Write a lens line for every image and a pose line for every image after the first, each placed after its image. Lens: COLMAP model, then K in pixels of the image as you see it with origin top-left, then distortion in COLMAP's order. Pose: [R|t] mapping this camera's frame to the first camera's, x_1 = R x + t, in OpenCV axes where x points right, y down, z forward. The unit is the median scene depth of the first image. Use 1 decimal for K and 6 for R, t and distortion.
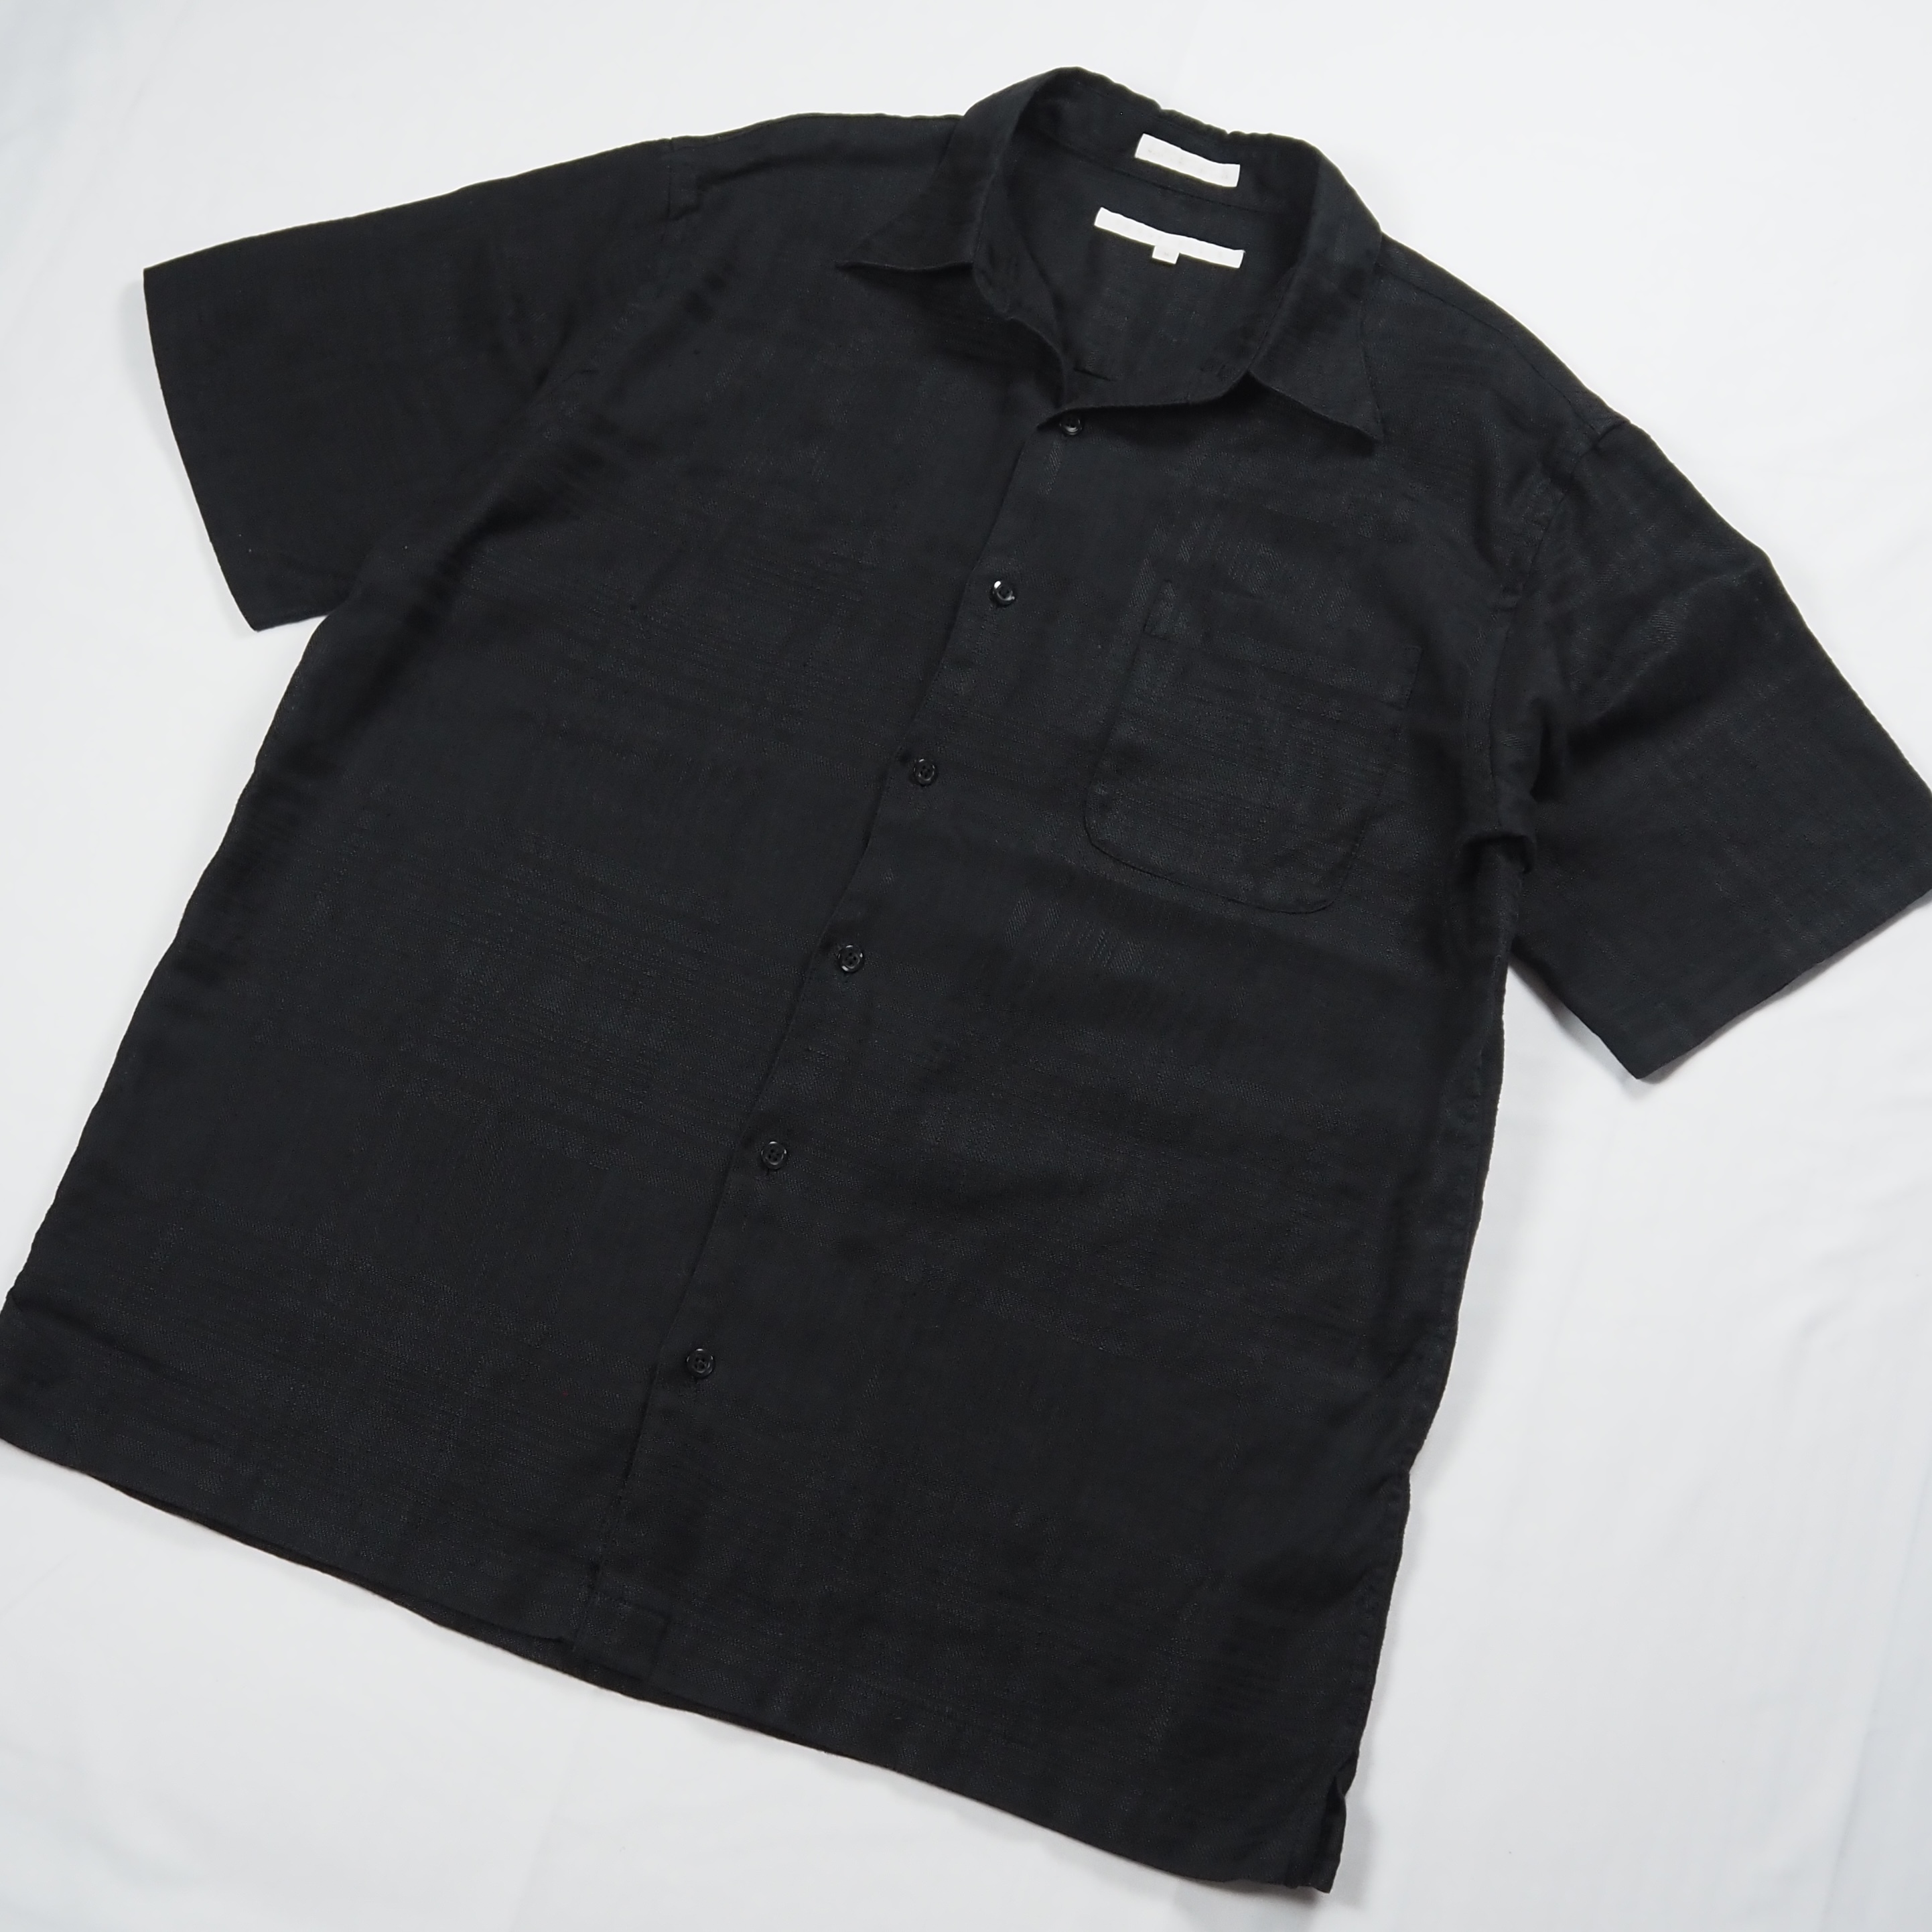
lens RADIAL K [[3133.0, 0, 1033.0], [0, 3133.0, 968.9], [0, 0, 1]] dist [-0.267613, 1.463825]
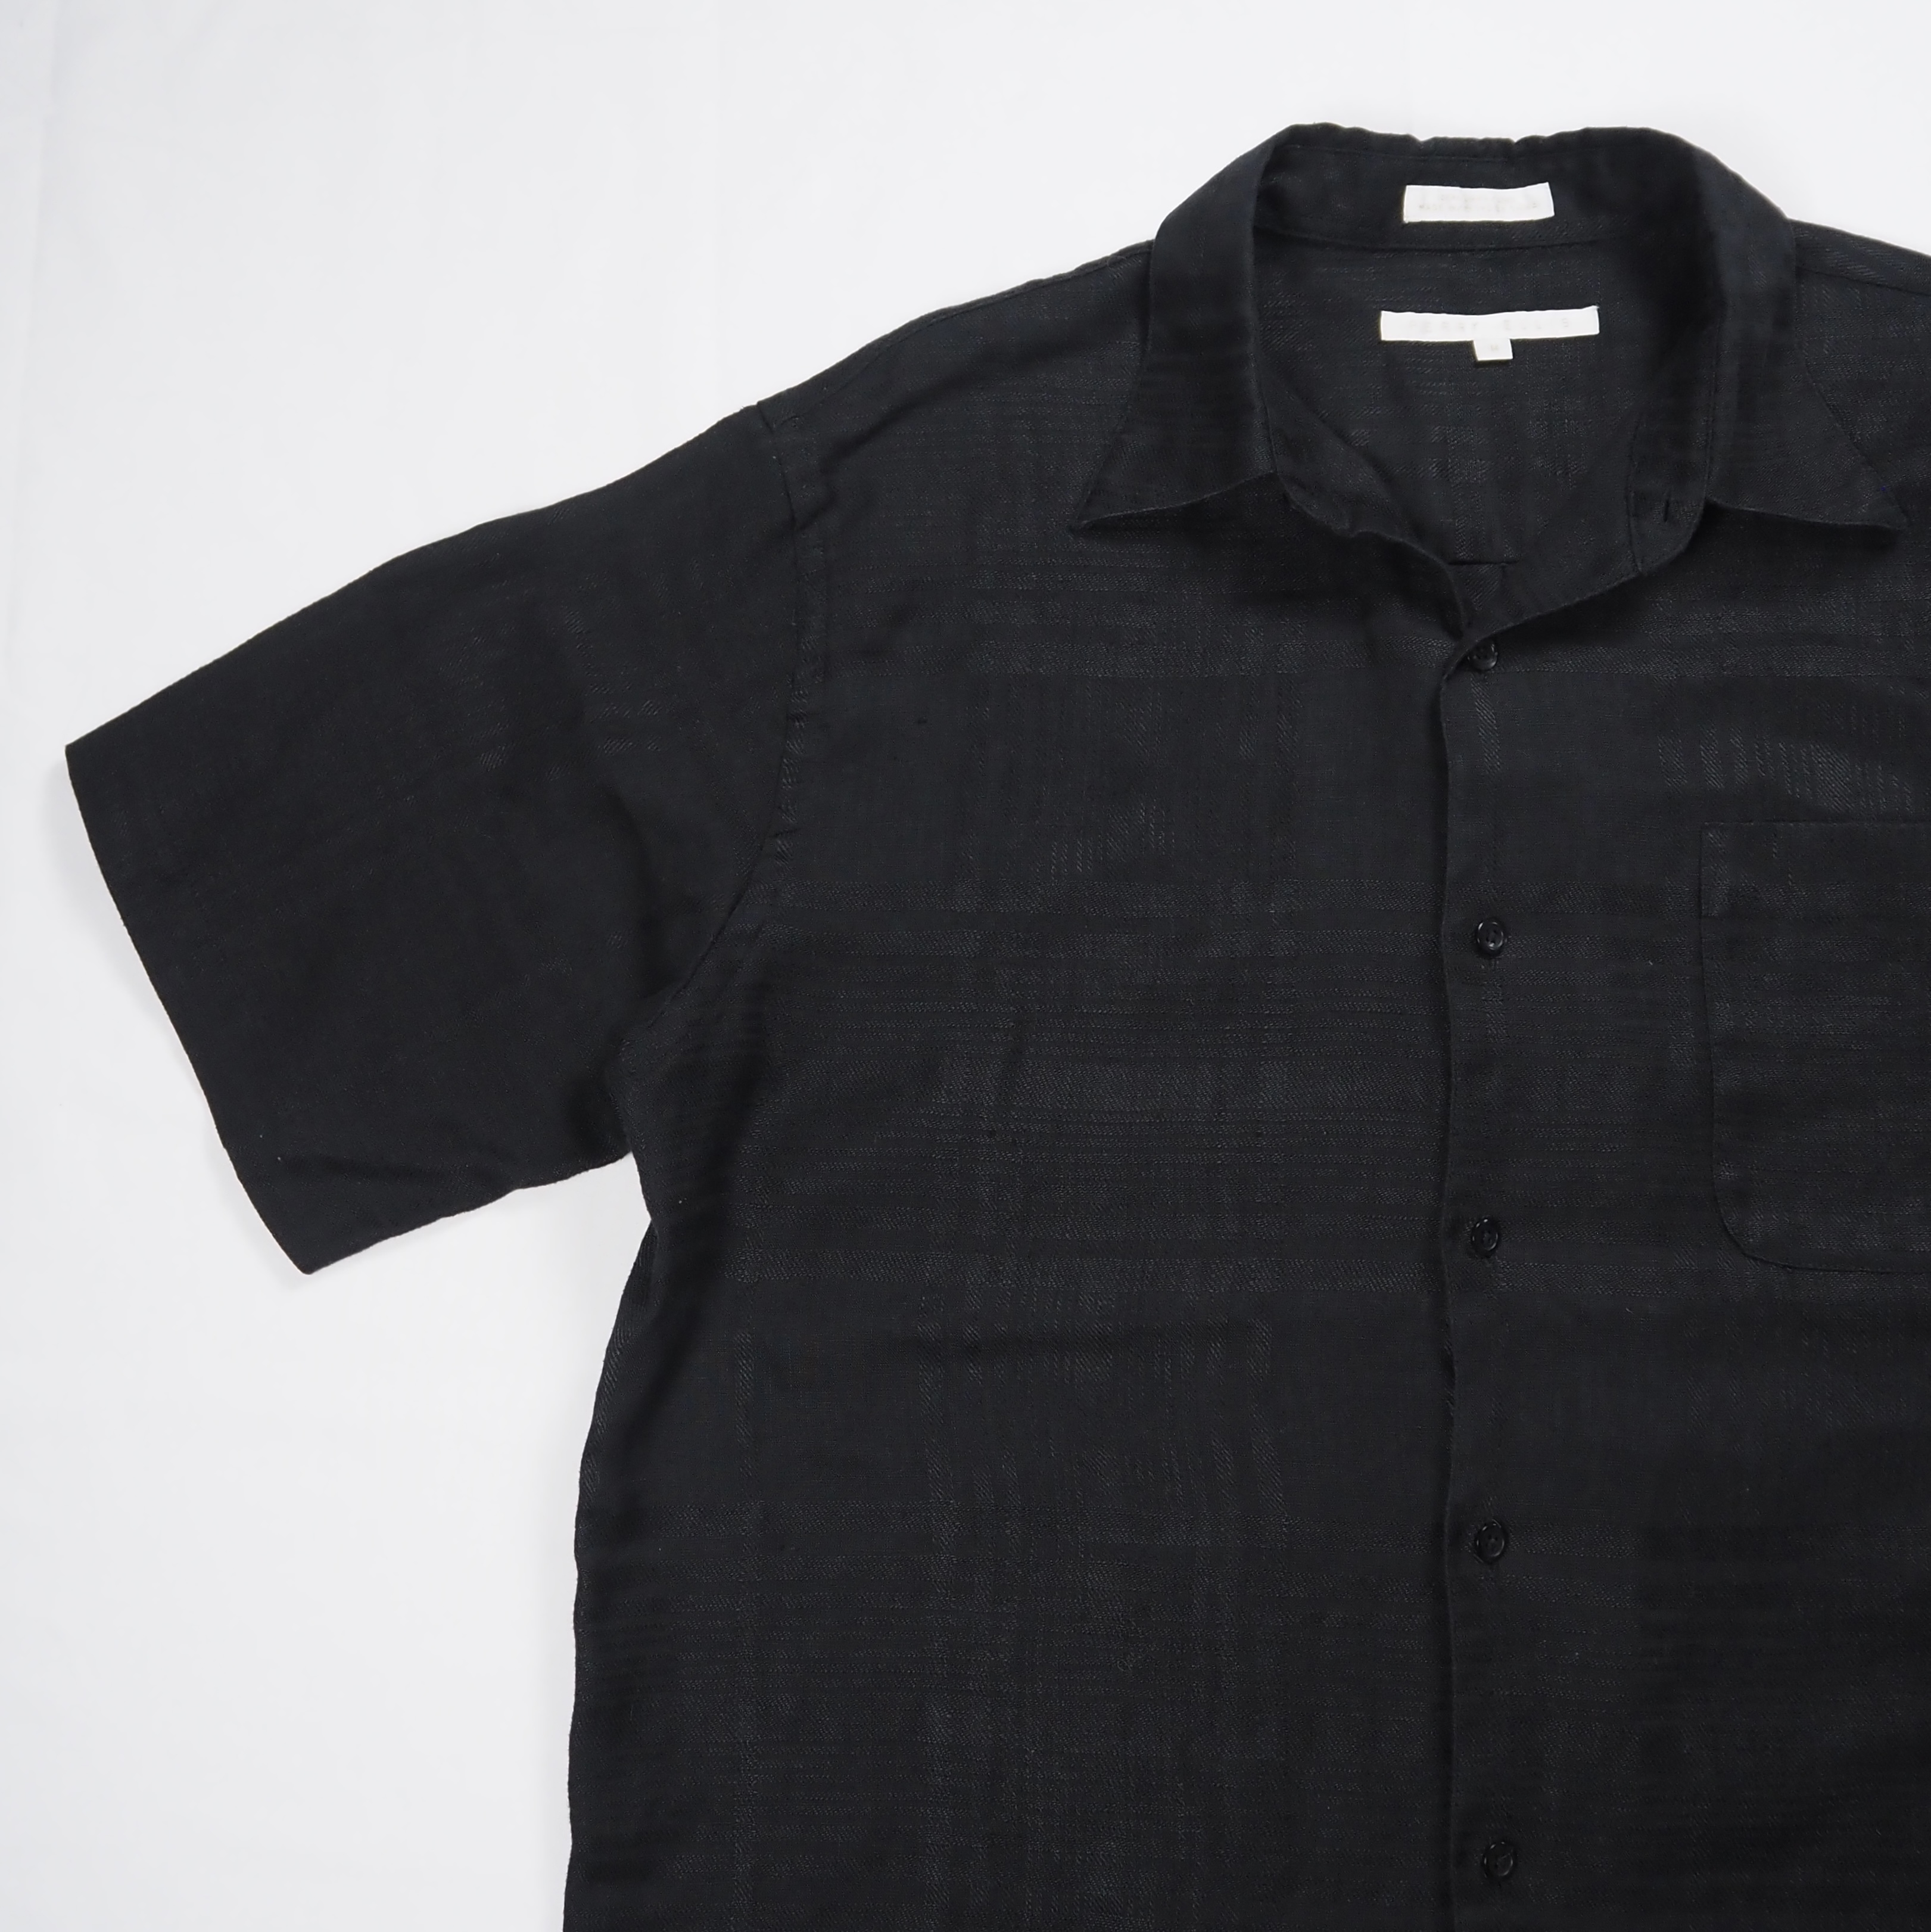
lens RADIAL K [[2832.3, 0, 844.2], [0, 2832.3, 962.1], [0, 0, 1]] dist [-0.049825, 0.030069]
pose [[0.943478, -0.330091, -0.029815, -0.124848], [0.330924, 0.933218, 0.139974, -0.244602], [-0.018380, -0.141929, 0.989706, 0.366970]]
